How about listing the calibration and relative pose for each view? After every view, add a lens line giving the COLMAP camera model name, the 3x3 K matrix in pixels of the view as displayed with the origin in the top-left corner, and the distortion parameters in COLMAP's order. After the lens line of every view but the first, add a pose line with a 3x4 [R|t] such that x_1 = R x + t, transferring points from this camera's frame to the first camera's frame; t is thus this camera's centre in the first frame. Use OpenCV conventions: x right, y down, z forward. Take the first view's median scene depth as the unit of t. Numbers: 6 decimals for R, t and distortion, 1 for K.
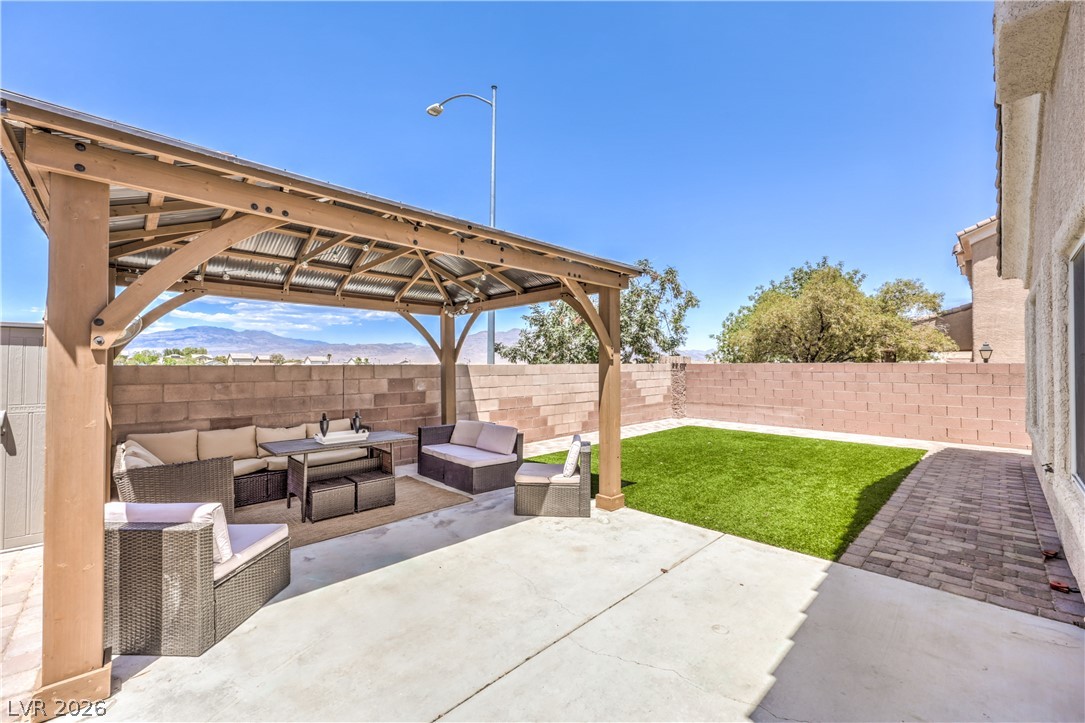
lens RADIAL K [[456.4, 0, 538.6], [0, 456.4, 357.4], [0, 0, 1]] dist [0.001810, 0.000059]
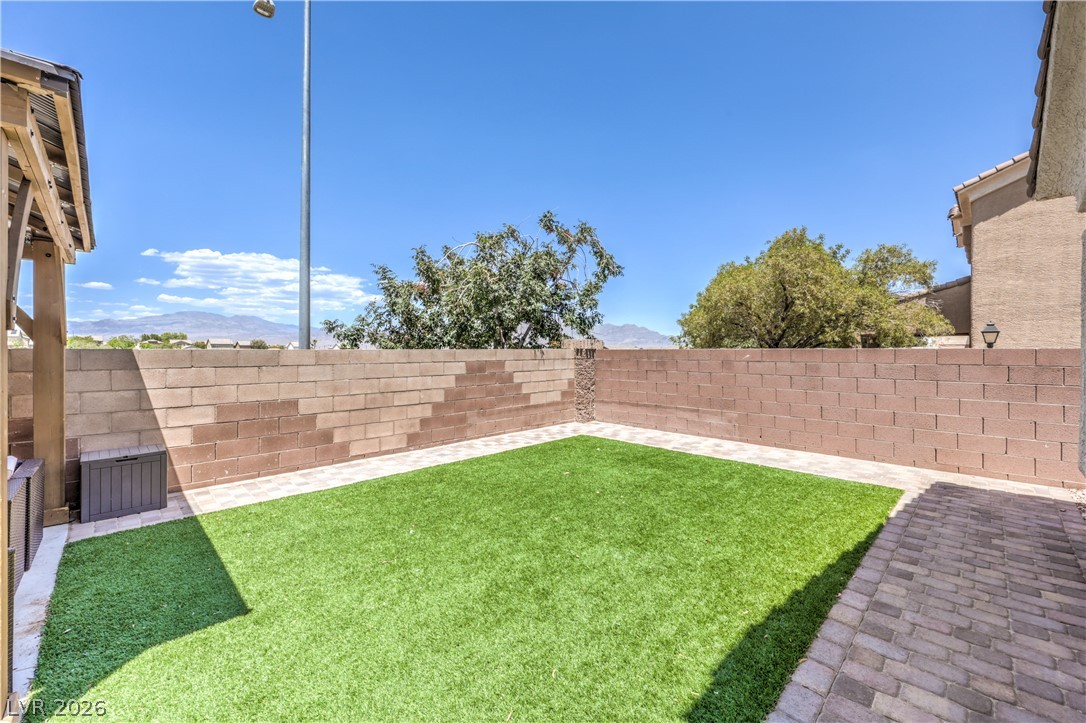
lens RADIAL K [[456.8, 0, 544.5], [0, 456.8, 352.1], [0, 0, 1]] dist [0.001810, 0.000059]
pose [[0.999865, 0.001969, 0.016329, 0.199236], [-0.002257, 0.999842, 0.017659, 0.004706], [-0.016292, -0.017693, 0.999711, 0.220767]]
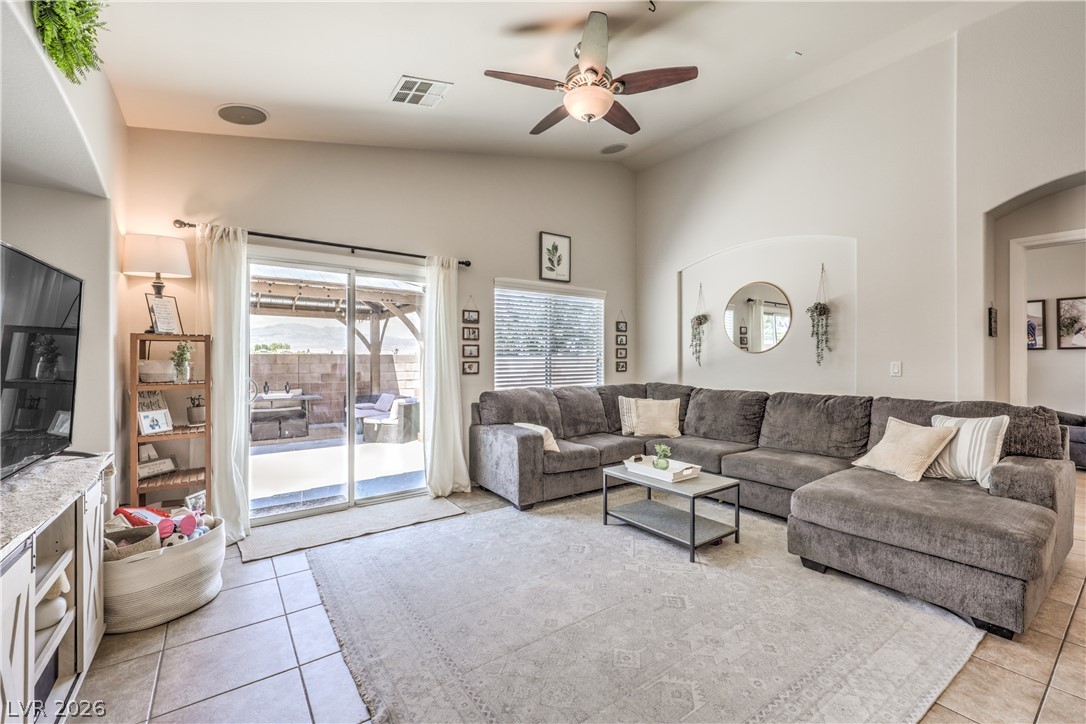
lens RADIAL K [[456.8, 0, 551.5], [0, 456.8, 355.9], [0, 0, 1]] dist [0.001810, 0.000059]
pose [[0.993372, 0.002413, -0.114917, 0.265963], [-0.001620, 0.999974, 0.006993, 0.004656], [0.114931, -0.006761, 0.993351, -0.192703]]
